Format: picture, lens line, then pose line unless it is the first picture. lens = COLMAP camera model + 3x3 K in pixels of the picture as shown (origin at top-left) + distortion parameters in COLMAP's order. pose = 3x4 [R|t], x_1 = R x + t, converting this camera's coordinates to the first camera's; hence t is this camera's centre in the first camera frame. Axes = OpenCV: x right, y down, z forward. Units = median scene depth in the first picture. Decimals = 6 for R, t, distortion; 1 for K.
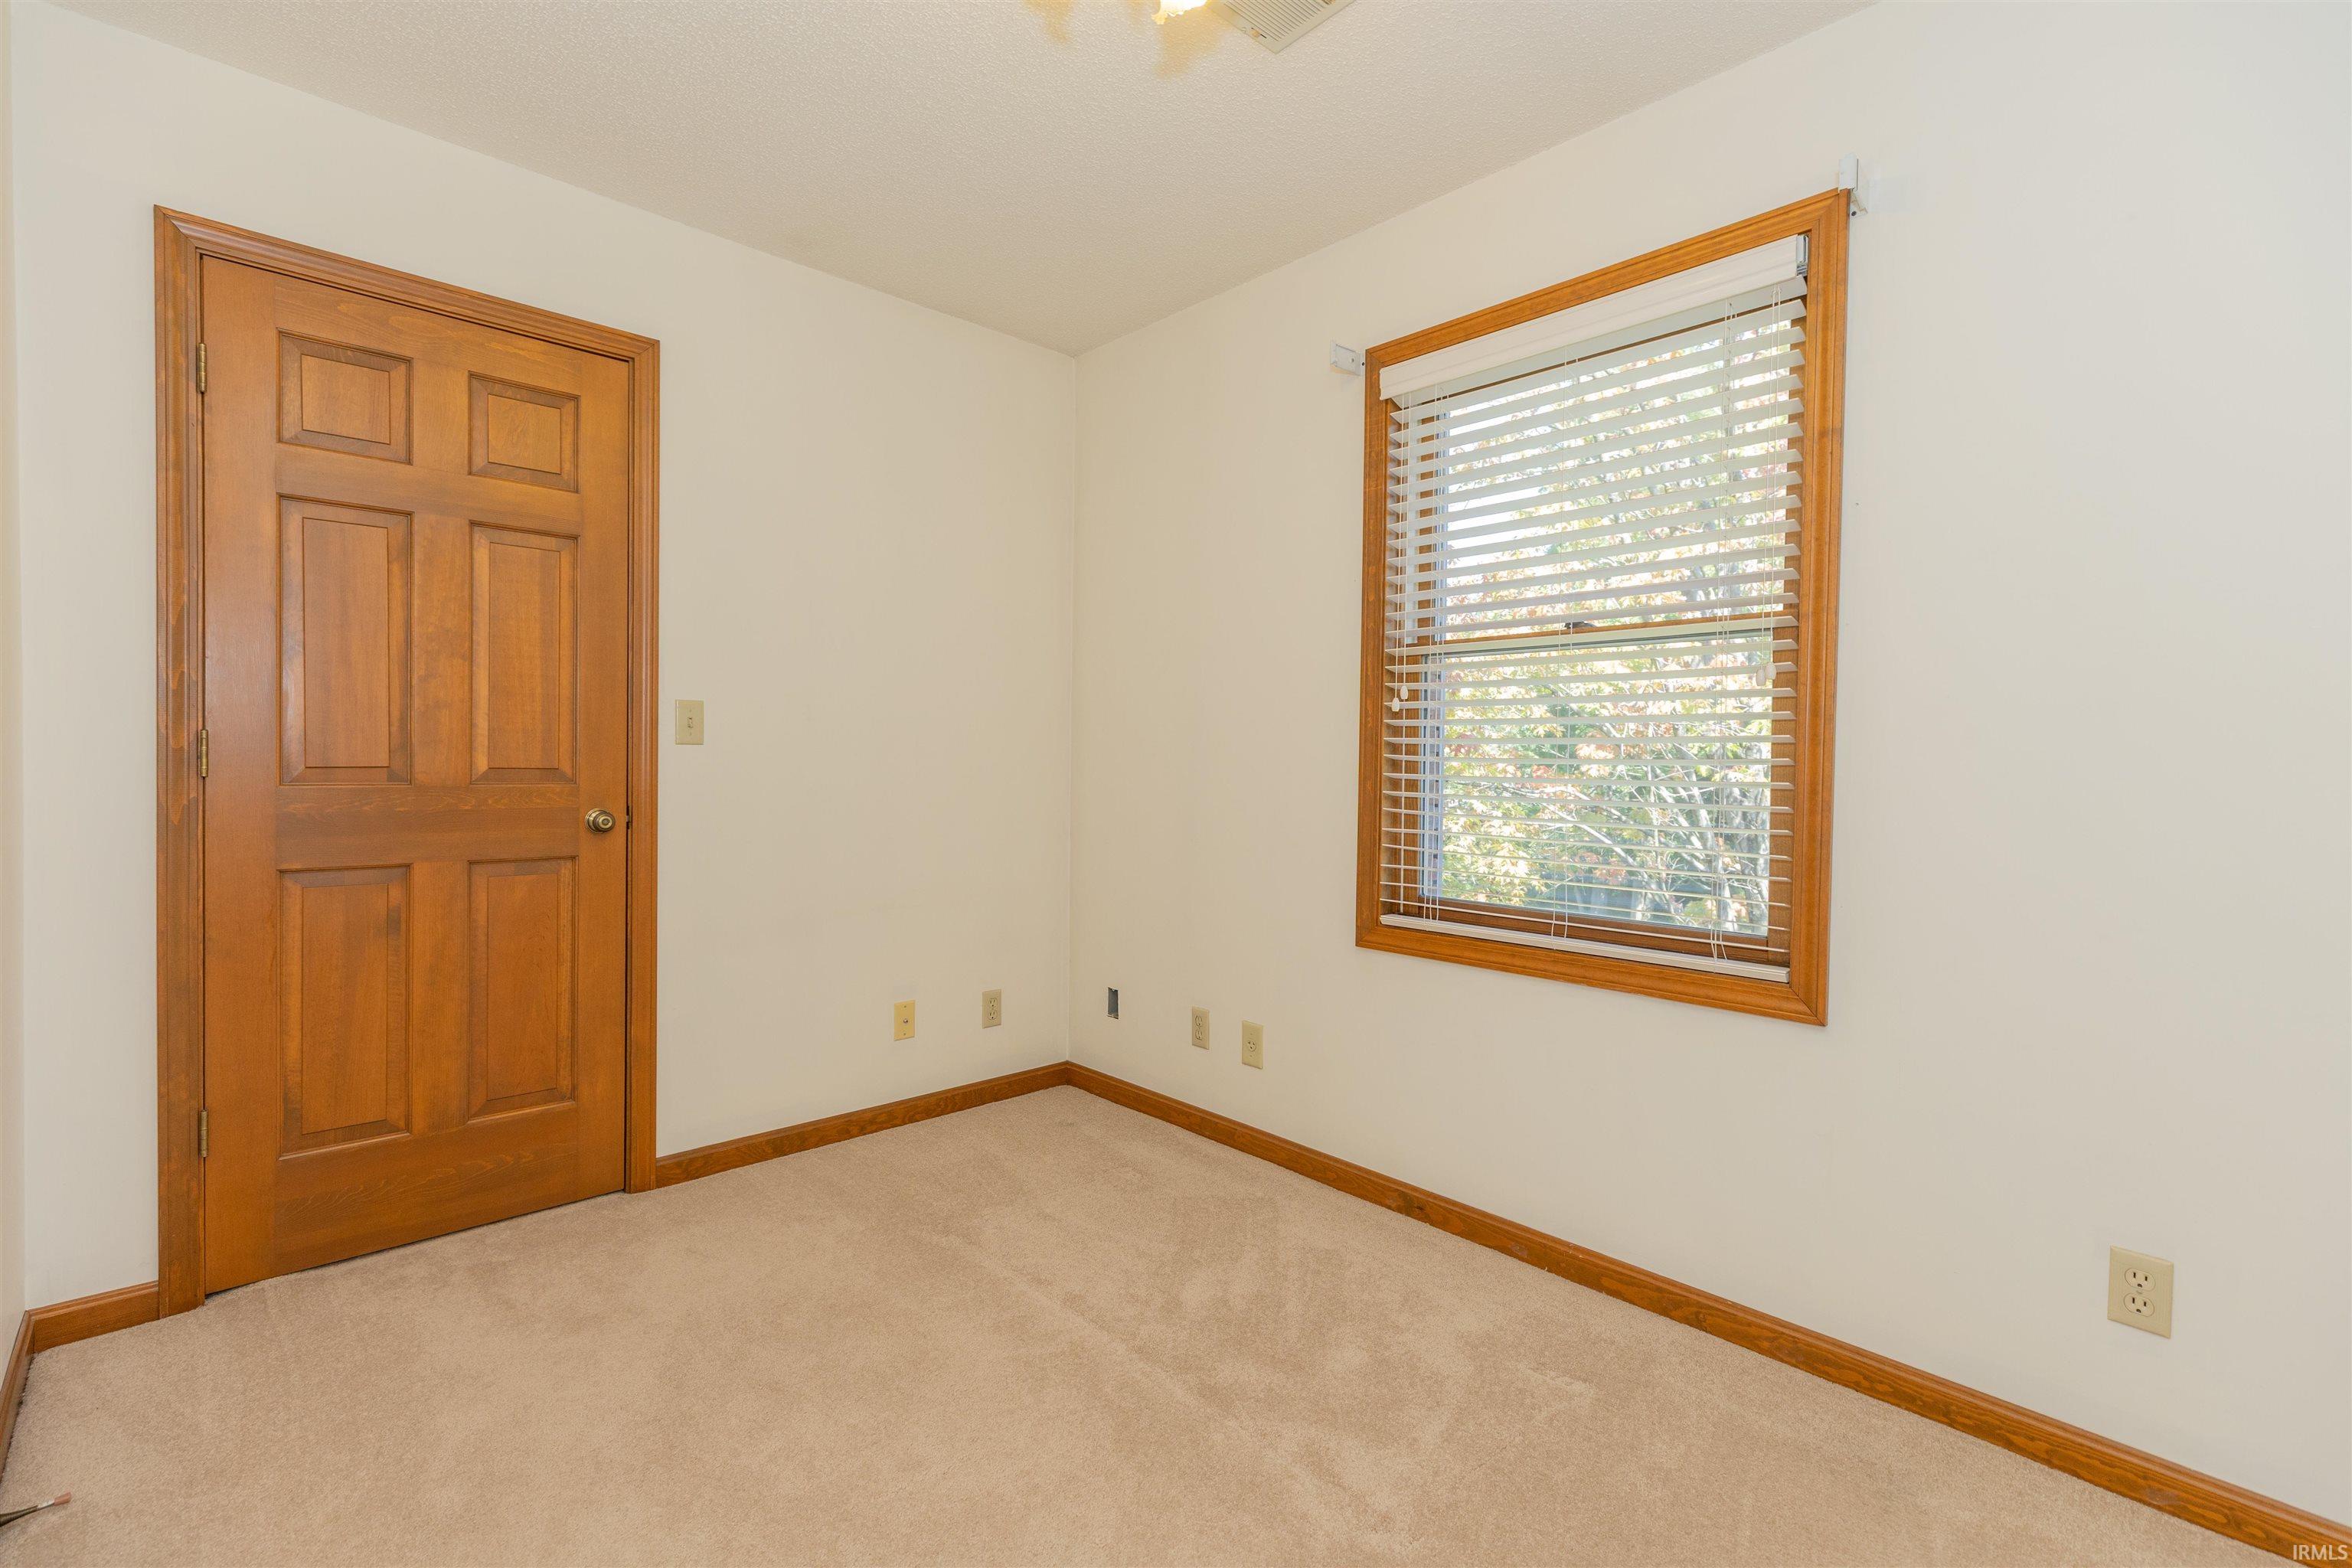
lens RADIAL K [[1051.3, 0, 1177.5], [0, 1051.3, 781.2], [0, 0, 1]] dist [-0.000890, -0.000294]
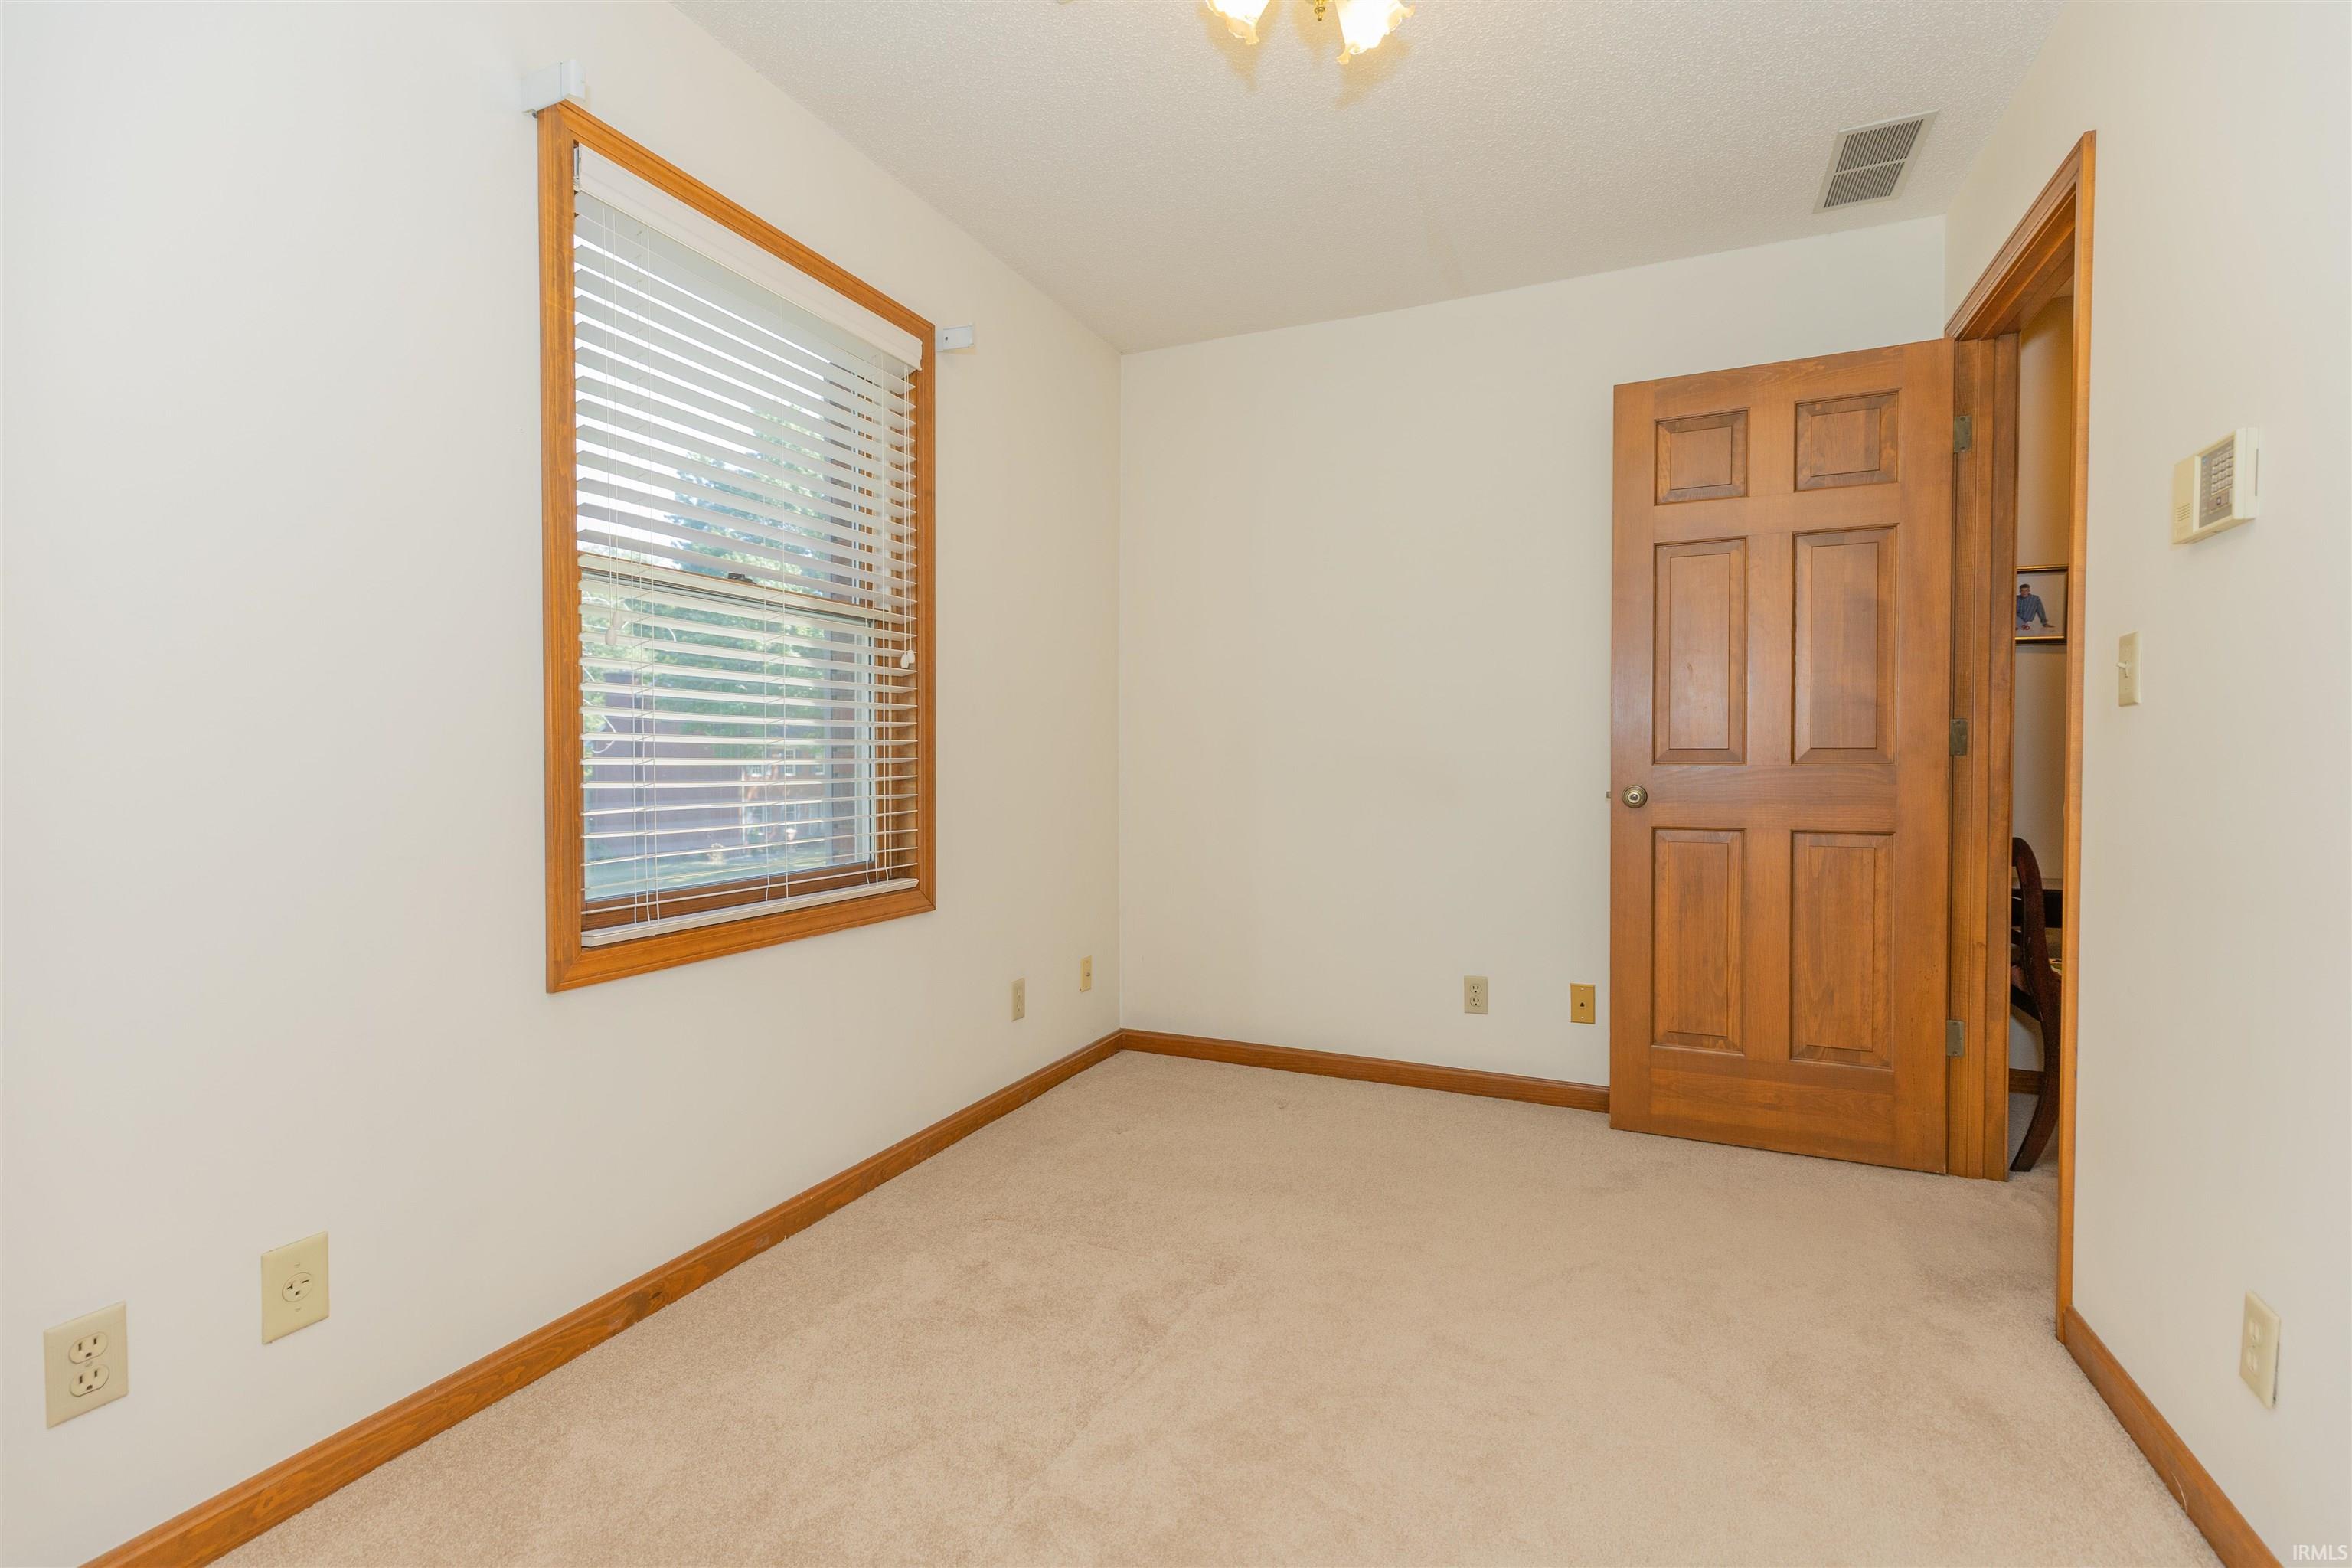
lens RADIAL K [[1051.3, 0, 1176.1], [0, 1051.3, 776.1], [0, 0, 1]] dist [-0.000890, -0.000294]
pose [[-0.396868, -0.031711, 0.917328, -0.635695], [0.010543, 0.999180, 0.039102, -0.001112], [-0.917815, 0.025190, -0.396208, 0.973289]]
